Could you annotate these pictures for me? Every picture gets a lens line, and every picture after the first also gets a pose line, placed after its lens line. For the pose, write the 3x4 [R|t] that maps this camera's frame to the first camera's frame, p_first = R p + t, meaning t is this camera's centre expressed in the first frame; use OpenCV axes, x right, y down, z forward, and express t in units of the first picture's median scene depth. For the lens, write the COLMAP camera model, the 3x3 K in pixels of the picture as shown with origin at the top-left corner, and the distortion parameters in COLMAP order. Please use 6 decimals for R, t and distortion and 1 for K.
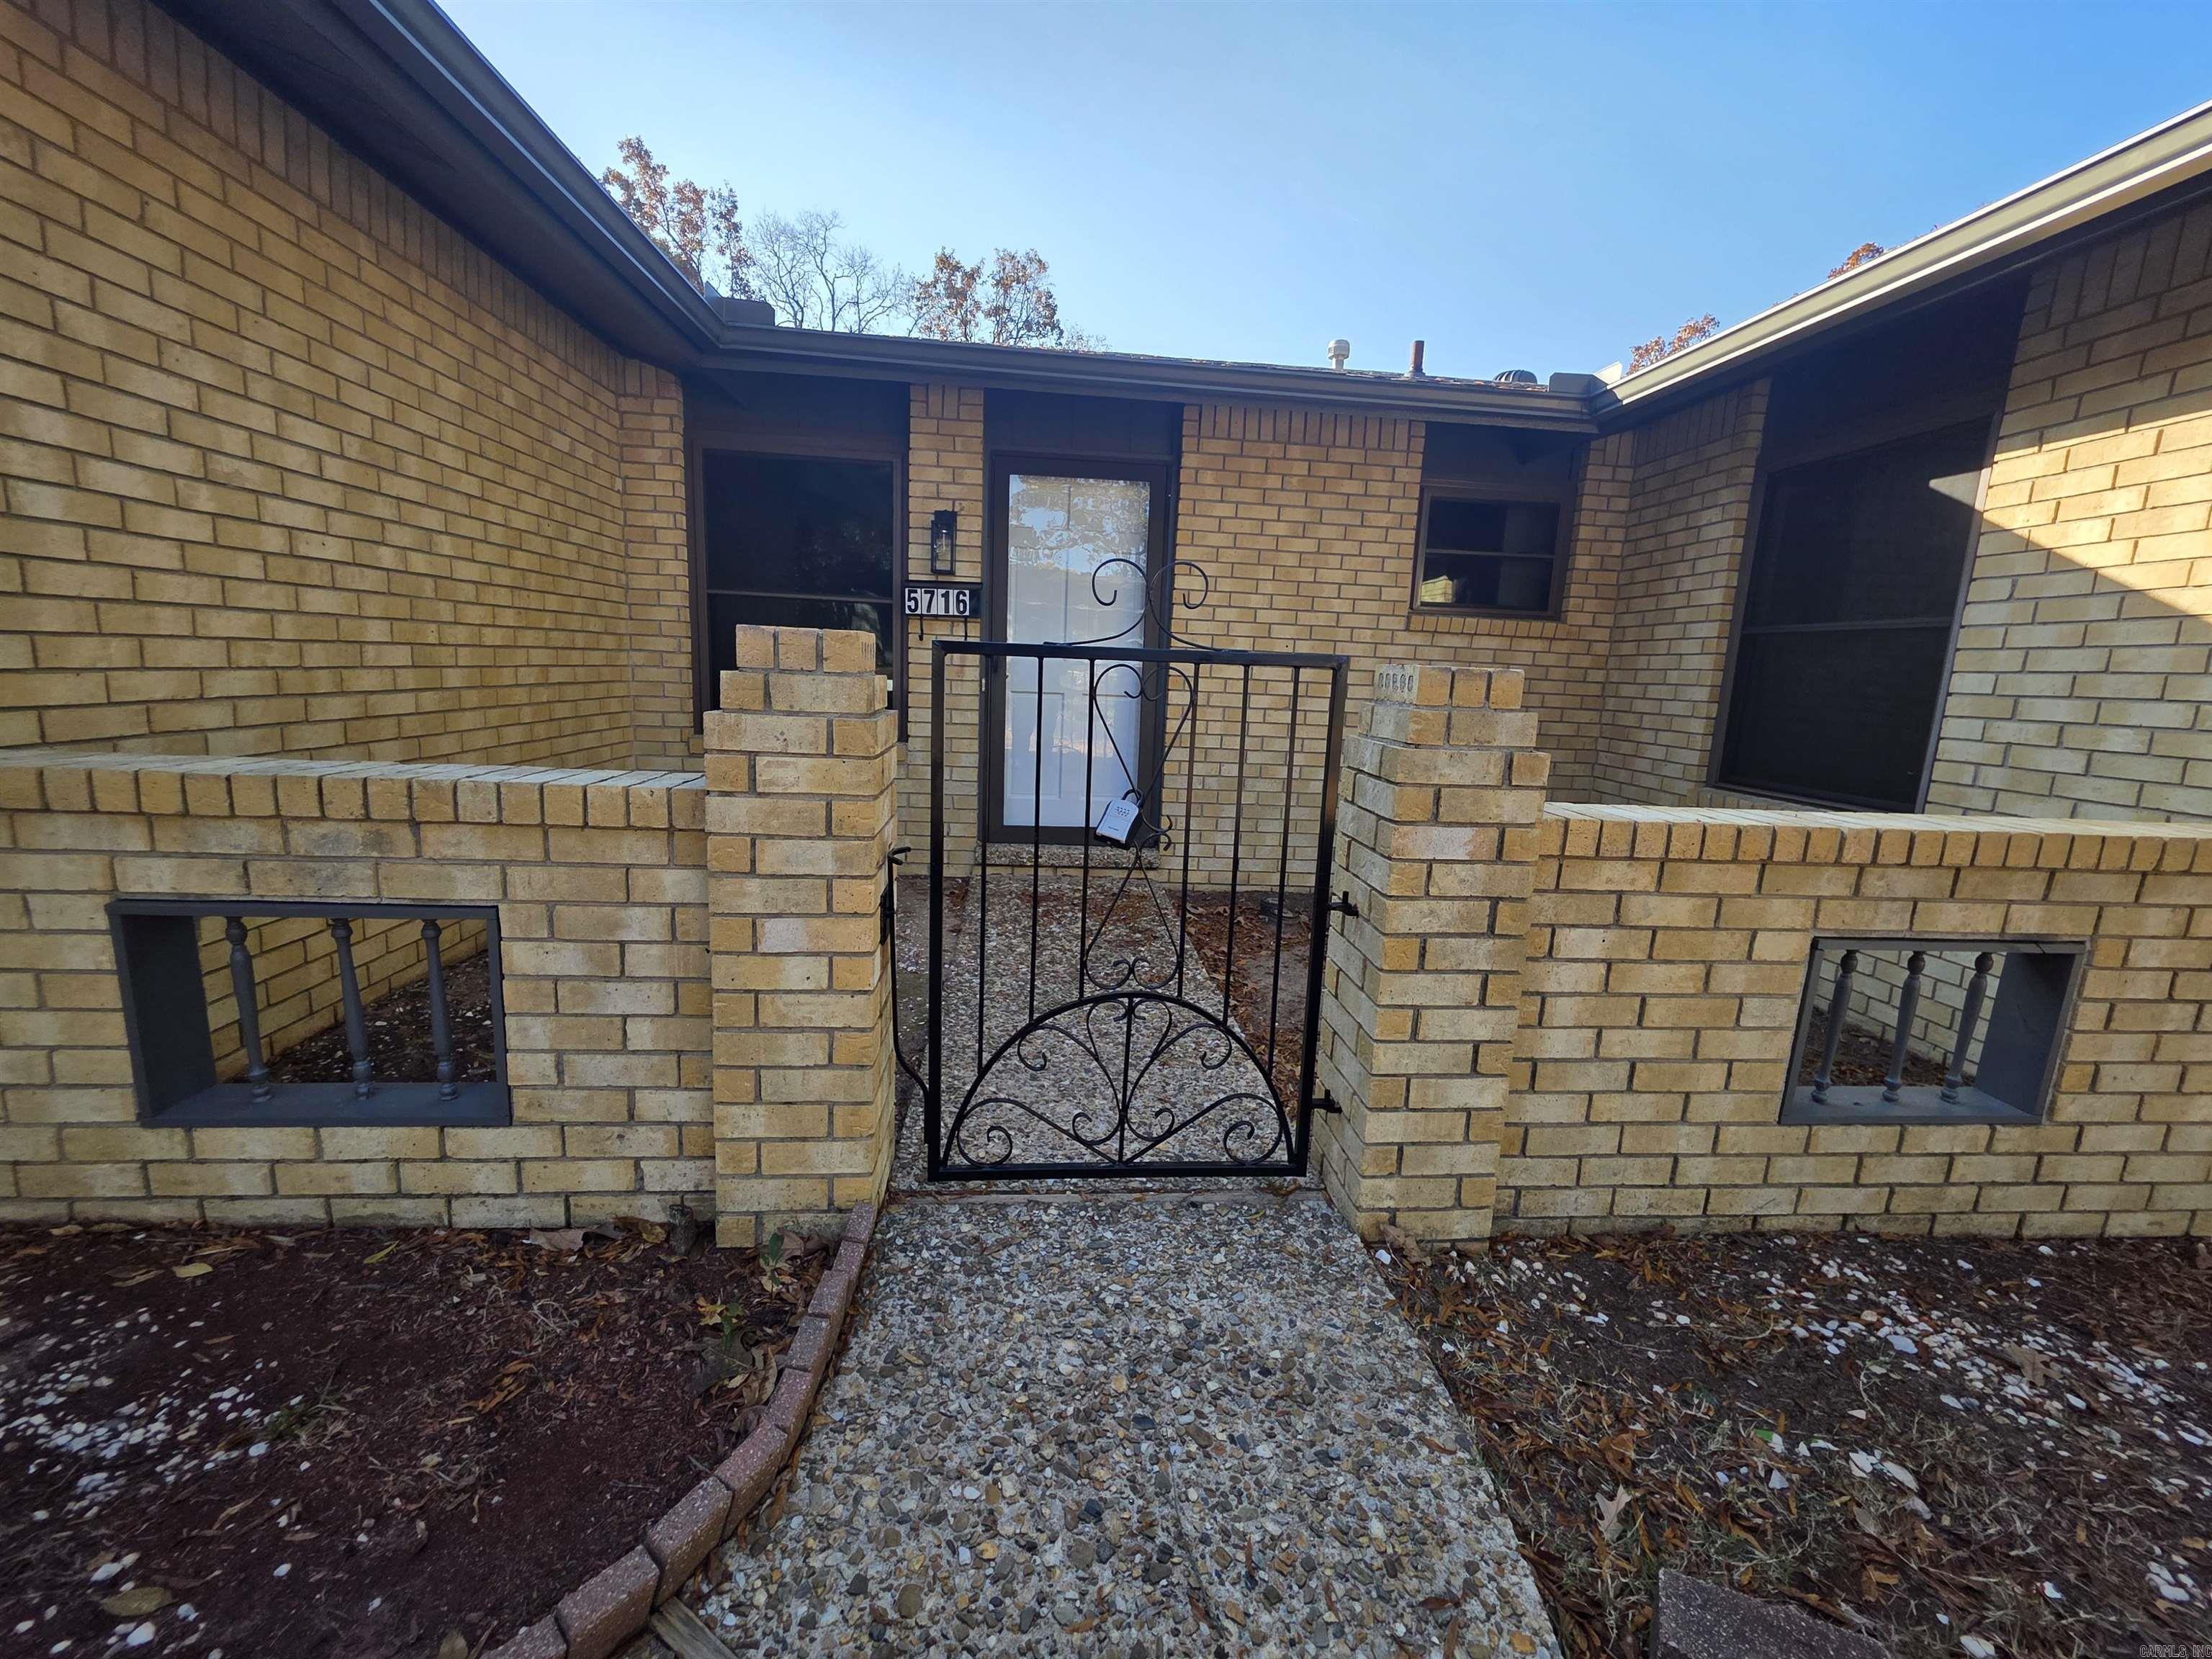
lens RADIAL K [[887.3, 0, 1110.3], [0, 887.3, 821.5], [0, 0, 1]] dist [0.002913, 0.000064]
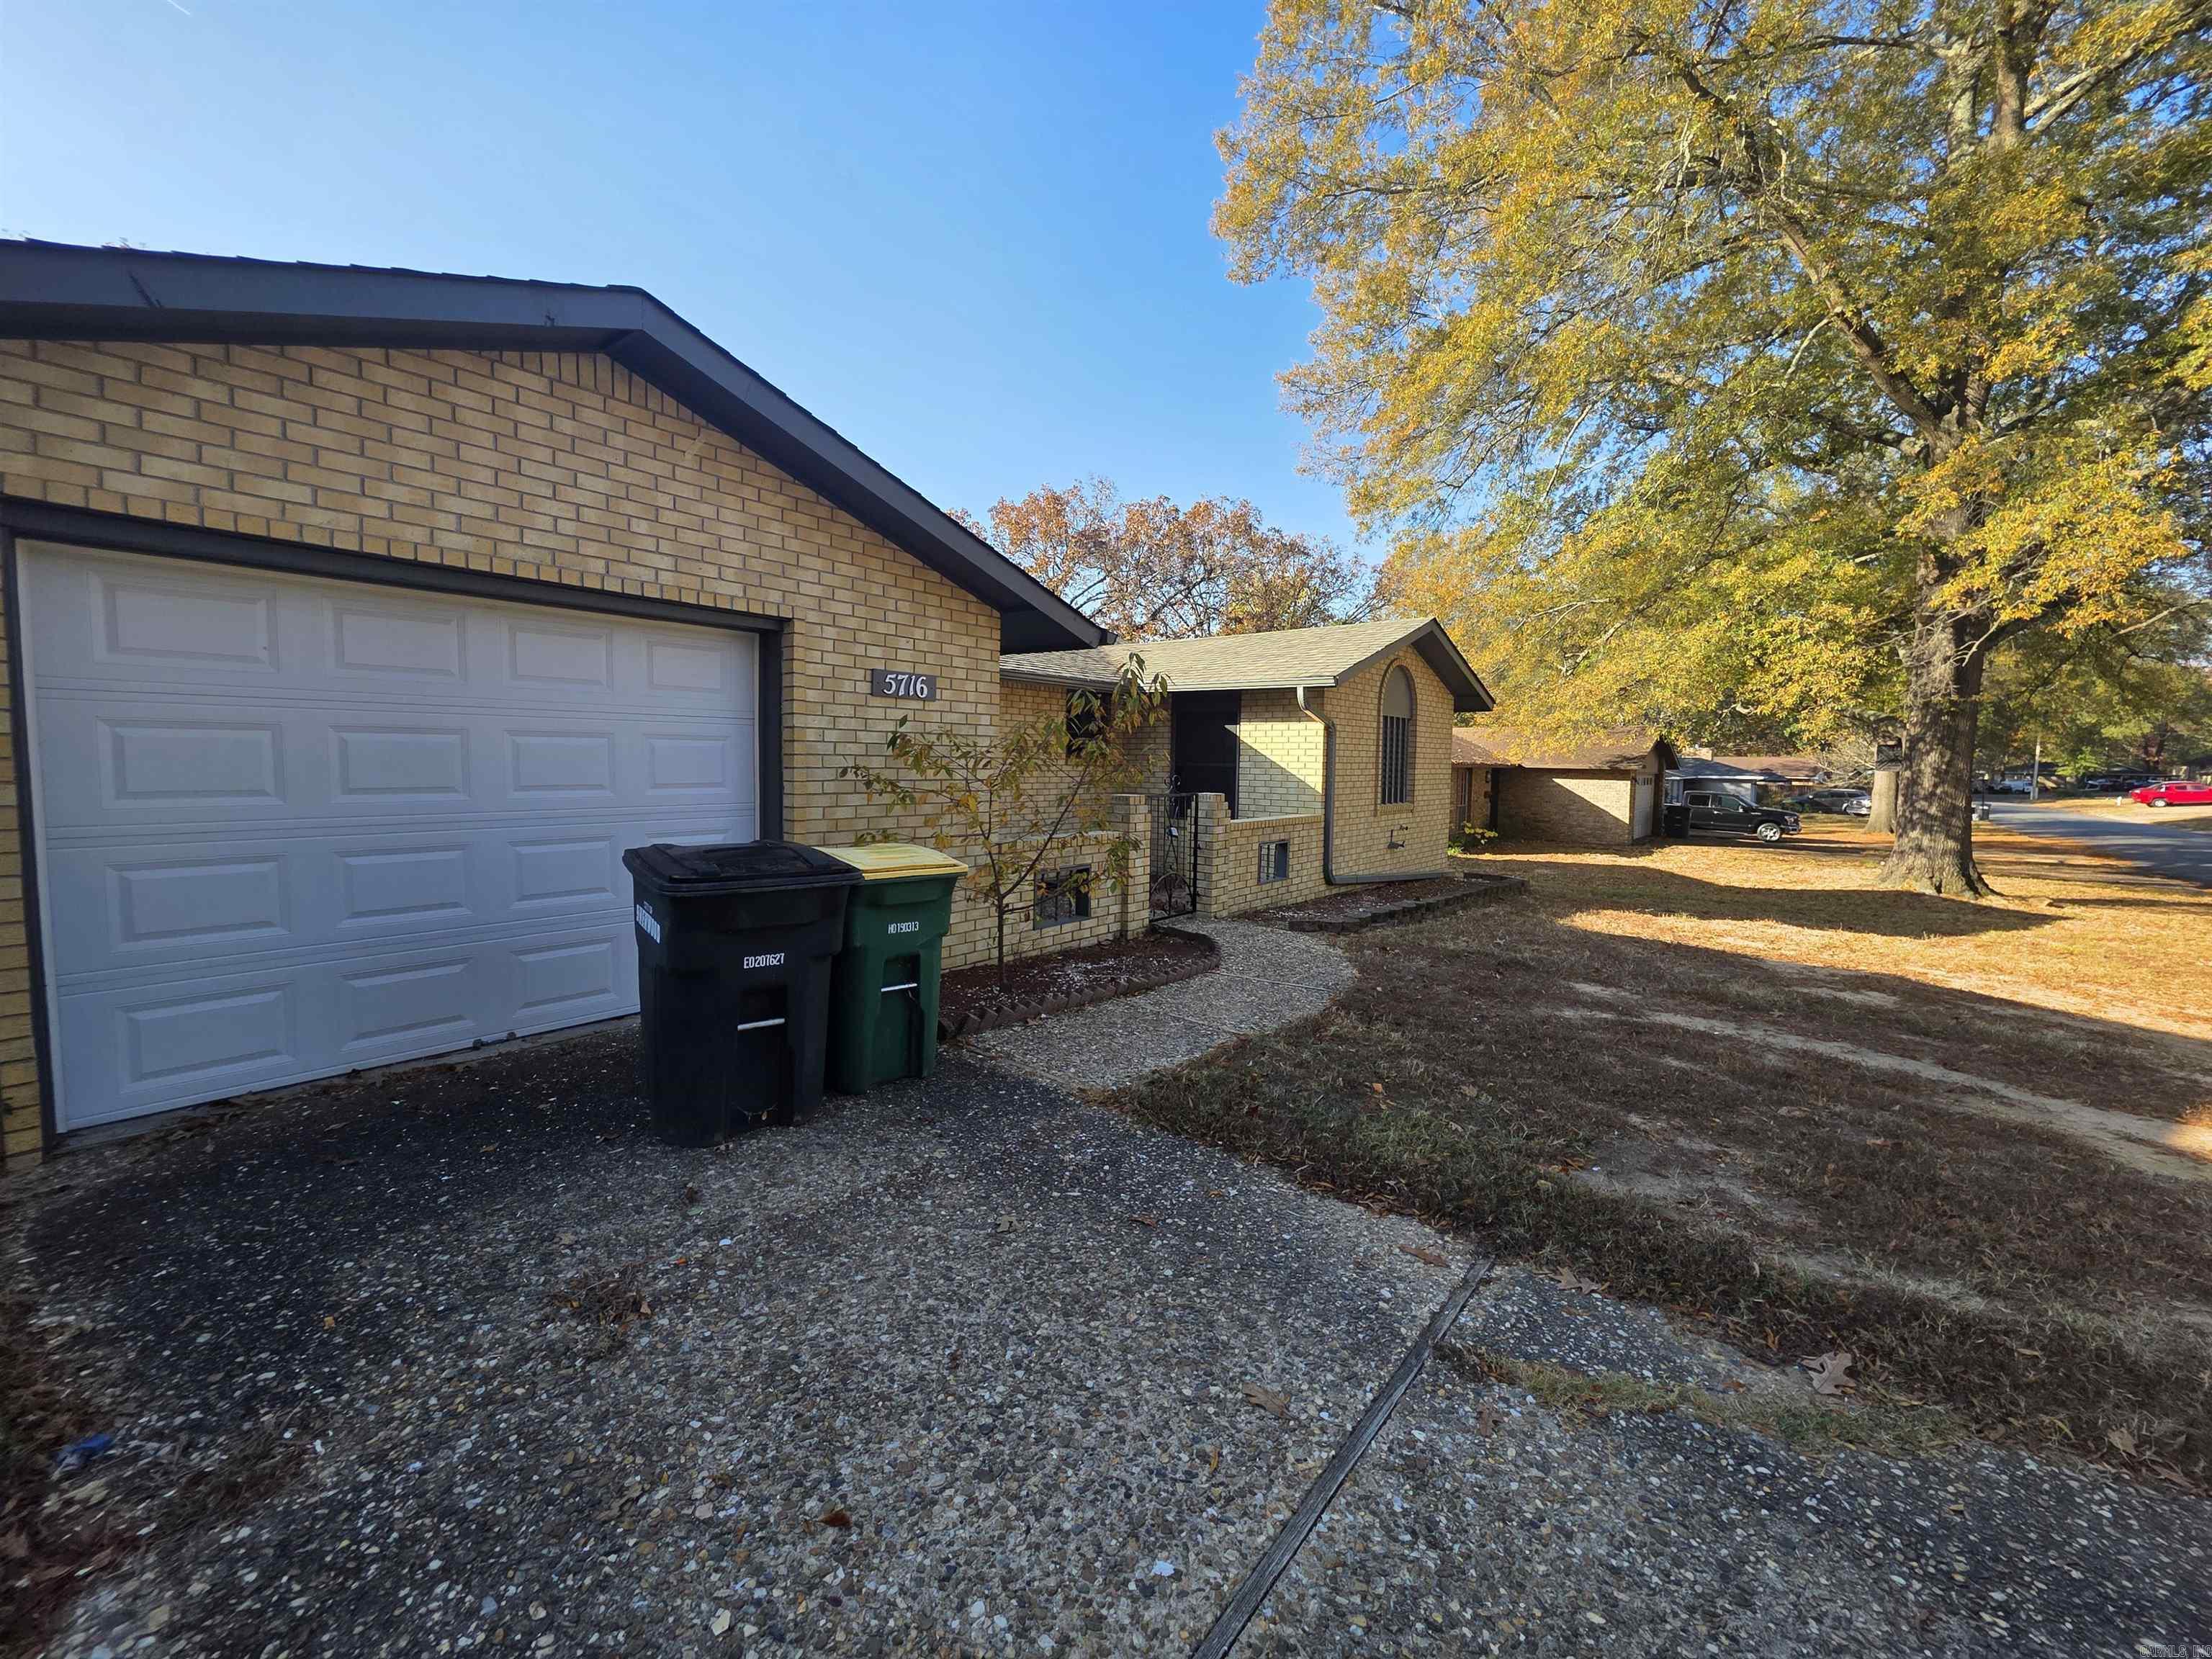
lens RADIAL K [[887.3, 0, 1103.1], [0, 887.3, 827.9], [0, 0, 1]] dist [0.002913, 0.000064]
pose [[0.696962, -0.090384, 0.711389, -2.839533], [0.137437, 0.990471, -0.008807, -0.022252], [-0.703815, 0.103909, 0.702743, -1.583894]]
